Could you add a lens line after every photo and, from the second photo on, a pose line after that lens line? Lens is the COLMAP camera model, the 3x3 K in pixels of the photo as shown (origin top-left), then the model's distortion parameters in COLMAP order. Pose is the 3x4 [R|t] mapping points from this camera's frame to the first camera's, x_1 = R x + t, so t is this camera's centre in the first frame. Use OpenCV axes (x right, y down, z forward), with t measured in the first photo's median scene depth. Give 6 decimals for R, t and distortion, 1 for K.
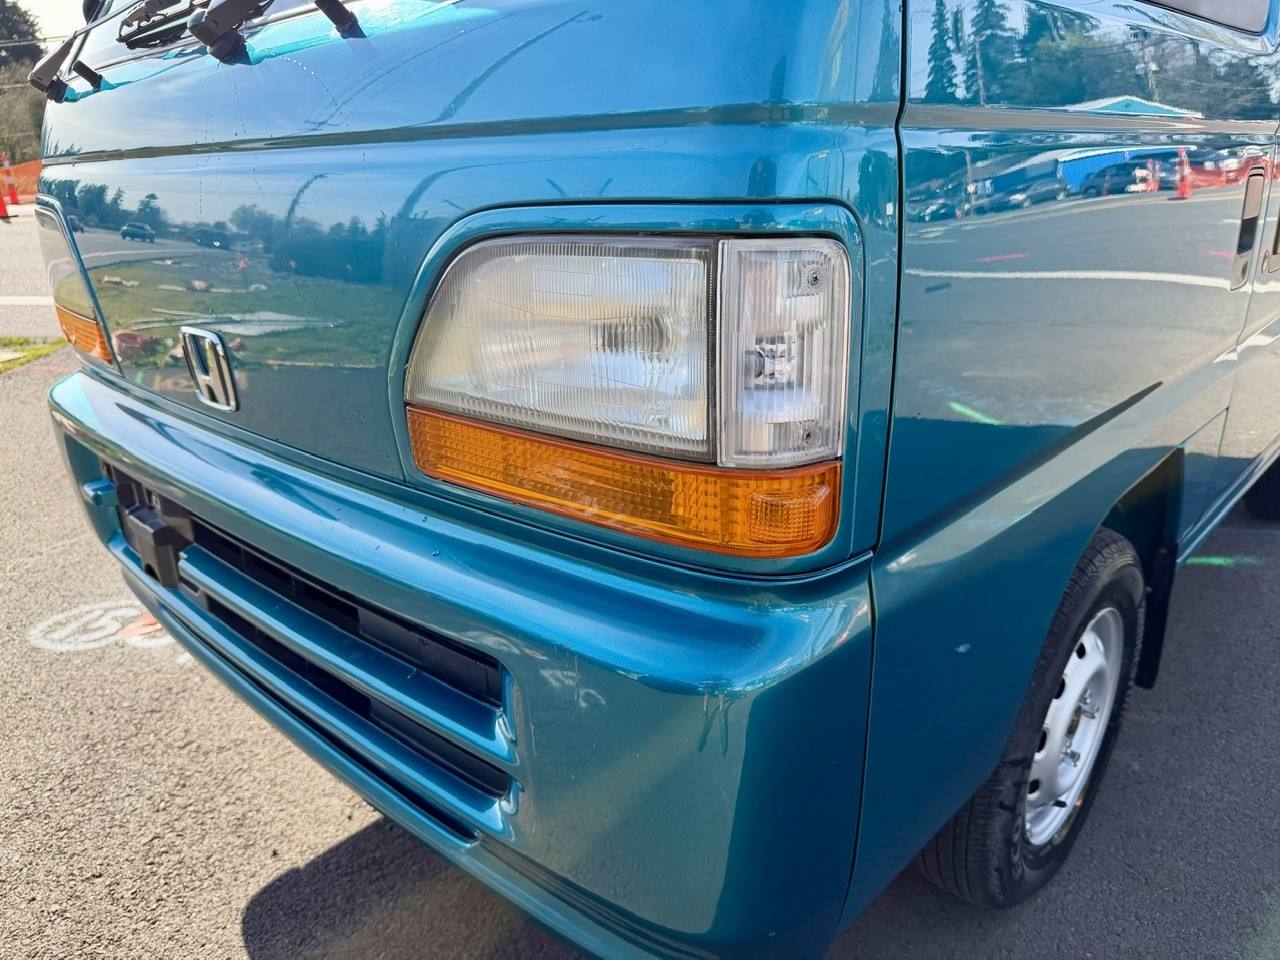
lens RADIAL K [[876.2, 0, 643.2], [0, 876.2, 449.0], [0, 0, 1]] dist [0.000202, -0.031386]
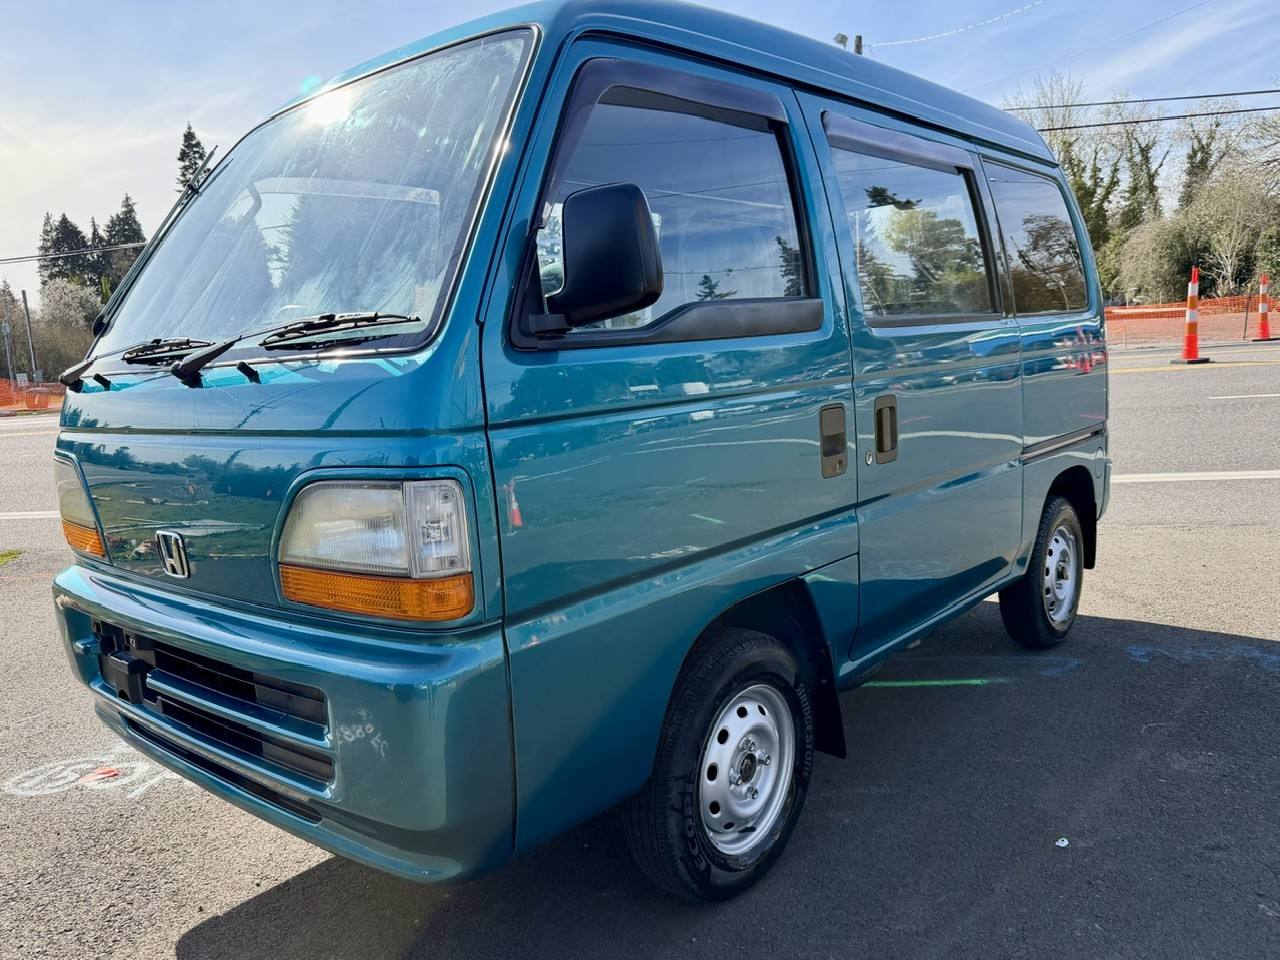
lens RADIAL K [[903.1, 0, 640.0], [0, 903.1, 480.0], [0, 0, 1]] dist [0.044570, -0.062863]
pose [[0.998255, -0.042544, 0.040958, 0.256565], [0.049142, 0.983054, -0.176607, 0.092838], [-0.032751, 0.178312, 0.983429, -0.594588]]
